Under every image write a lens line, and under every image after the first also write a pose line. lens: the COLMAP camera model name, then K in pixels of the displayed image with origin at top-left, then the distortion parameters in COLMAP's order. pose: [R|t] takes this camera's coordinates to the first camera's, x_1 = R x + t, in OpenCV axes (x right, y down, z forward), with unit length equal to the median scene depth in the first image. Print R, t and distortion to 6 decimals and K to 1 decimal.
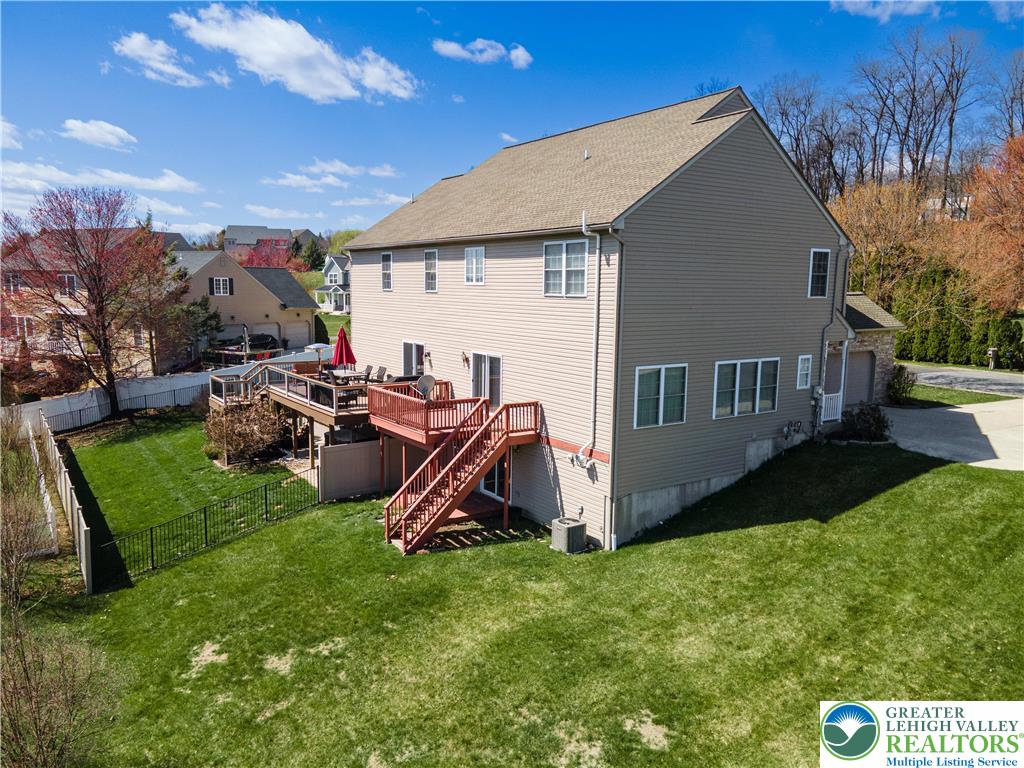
lens RADIAL K [[735.5, 0, 512.0], [0, 735.5, 384.0], [0, 0, 1]] dist [0.030677, 0.001951]
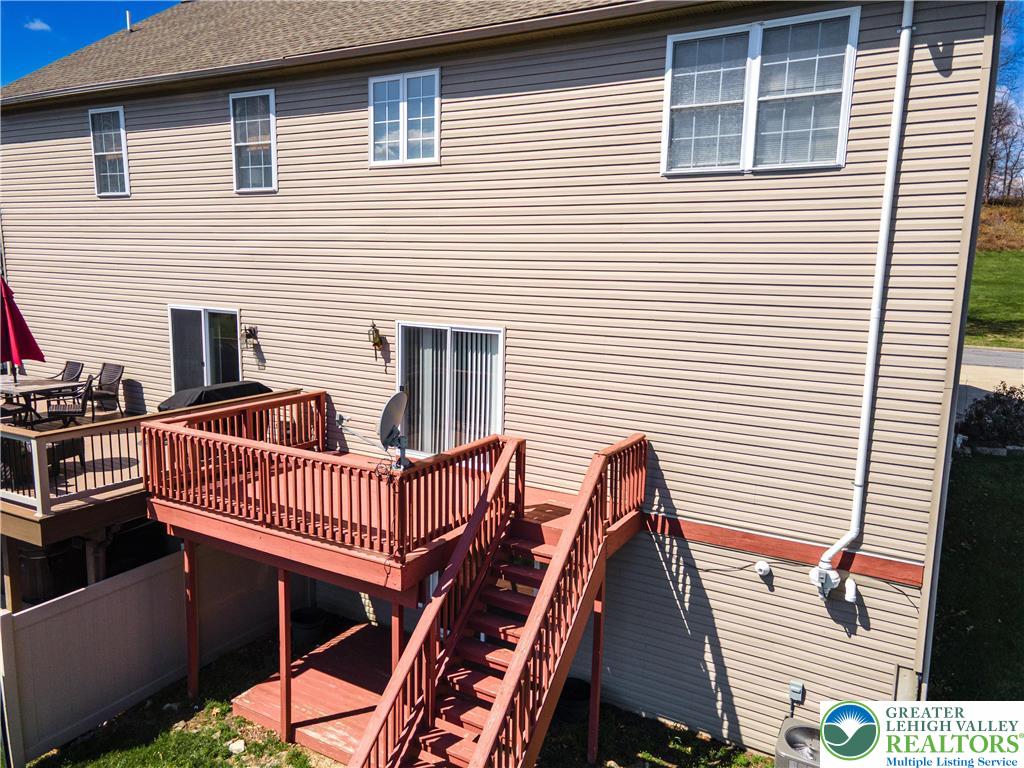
lens RADIAL K [[735.5, 0, 512.0], [0, 735.5, 384.0], [0, 0, 1]] dist [0.030677, 0.001951]
pose [[0.901406, -0.056156, 0.429318, -0.187126], [0.044297, 0.998312, 0.037574, -0.021761], [-0.430703, -0.014852, 0.902371, 0.590694]]
